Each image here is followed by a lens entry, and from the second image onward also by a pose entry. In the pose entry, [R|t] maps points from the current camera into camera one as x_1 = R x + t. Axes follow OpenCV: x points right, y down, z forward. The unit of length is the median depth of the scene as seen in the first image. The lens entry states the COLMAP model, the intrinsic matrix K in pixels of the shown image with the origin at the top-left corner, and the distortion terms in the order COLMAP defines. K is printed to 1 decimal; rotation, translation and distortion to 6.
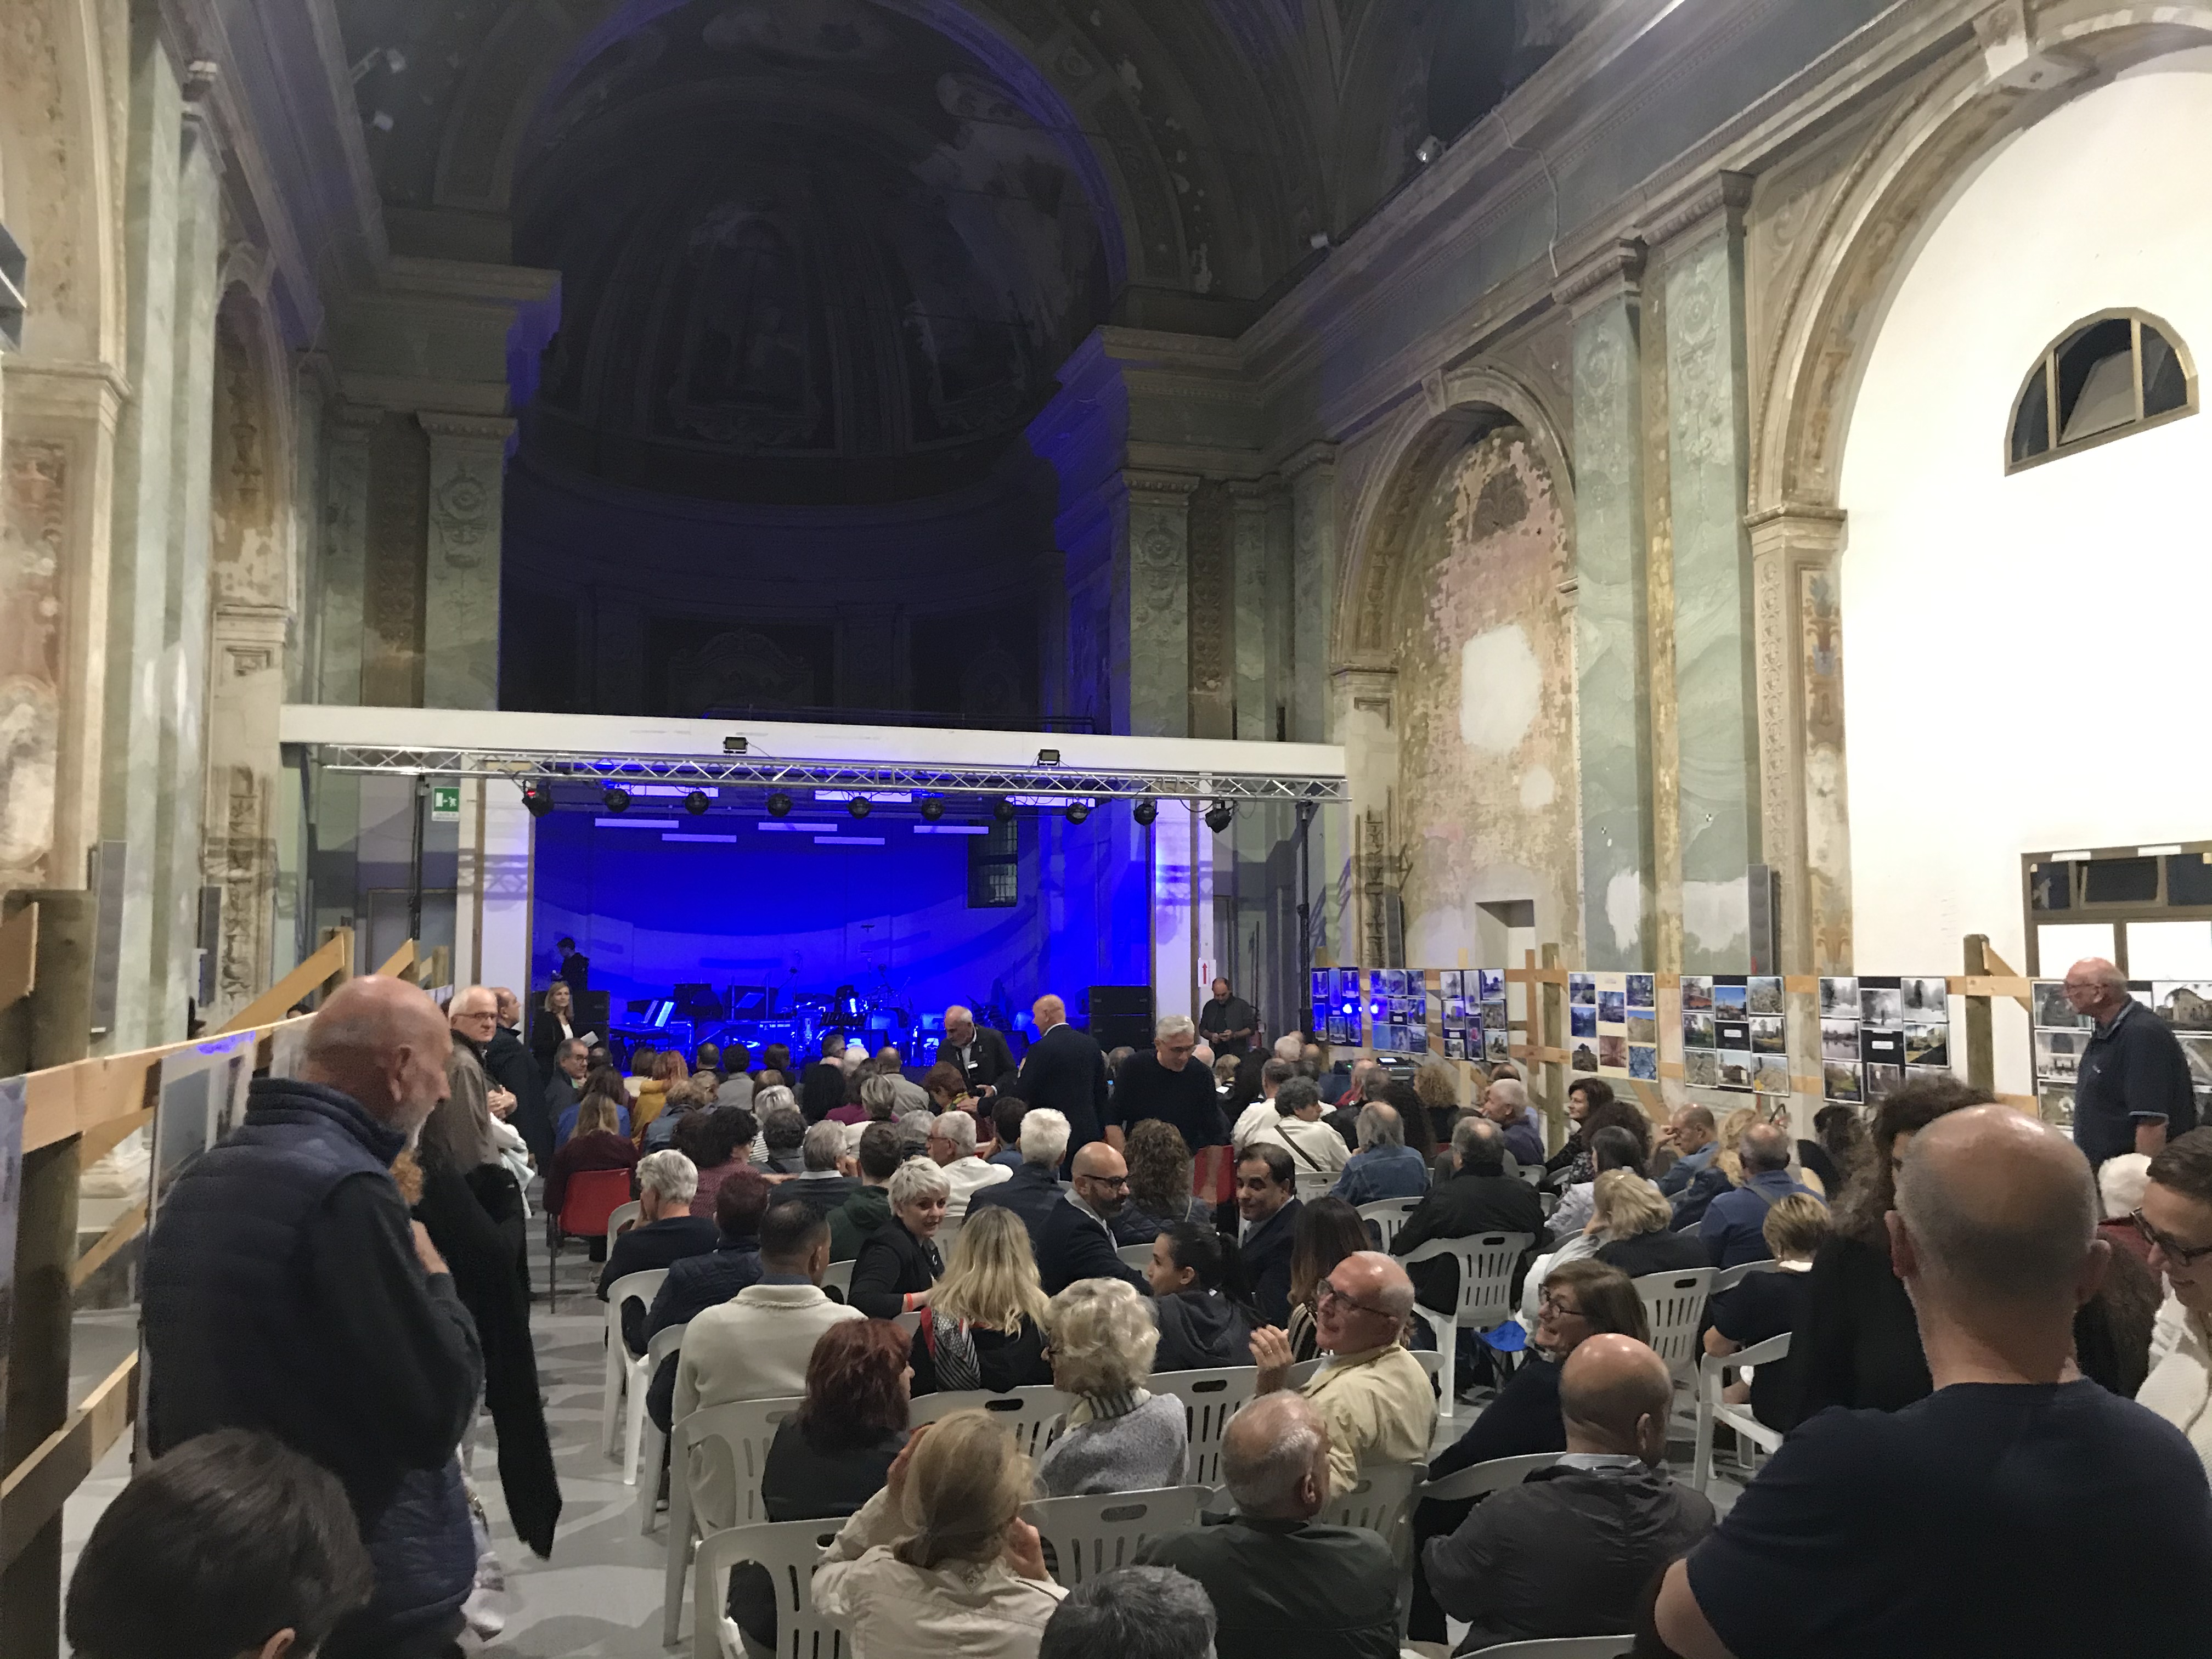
lens RADIAL K [[1818.1, 0, 1106.0], [0, 1818.1, 829.5], [0, 0, 1]] dist [0.032982, -0.097312]
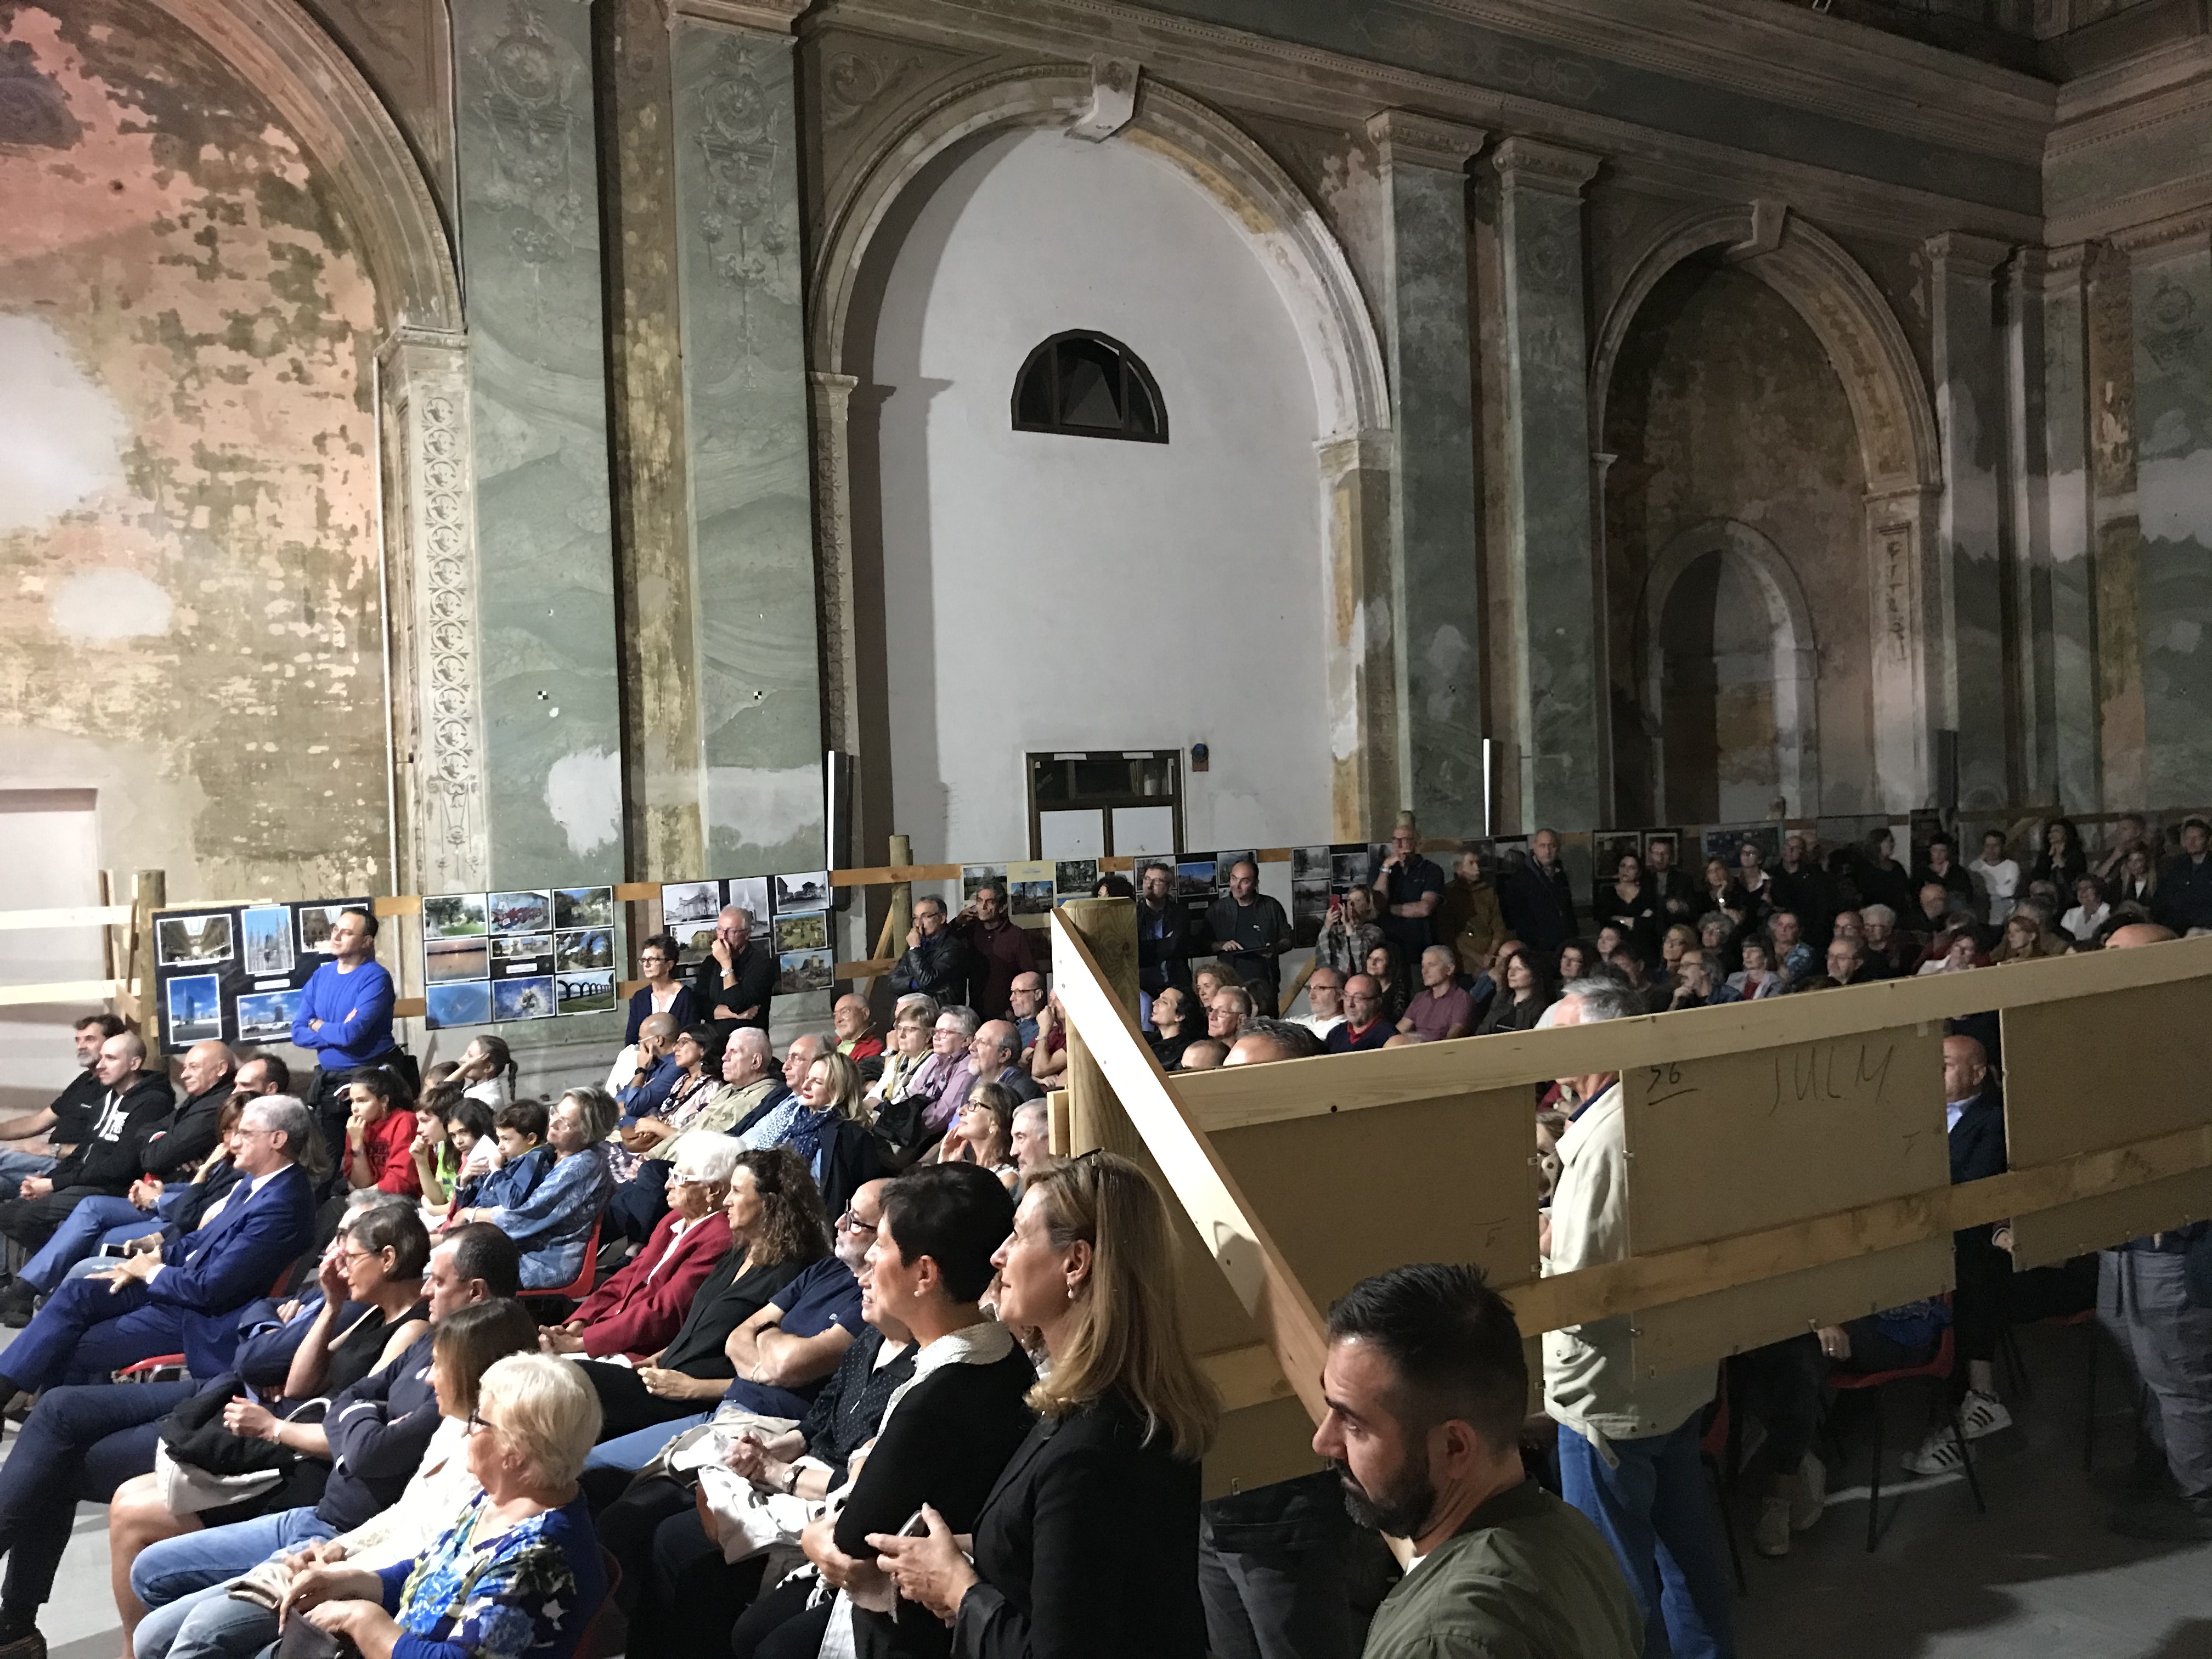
lens RADIAL K [[1818.1, 0, 1106.0], [0, 1818.1, 829.5], [0, 0, 1]] dist [0.032982, -0.097312]
pose [[-0.271316, -0.002179, 0.962488, -0.529206], [-0.029350, 0.999551, -0.006011, 0.055296], [-0.962043, -0.029880, -0.271258, 1.014487]]
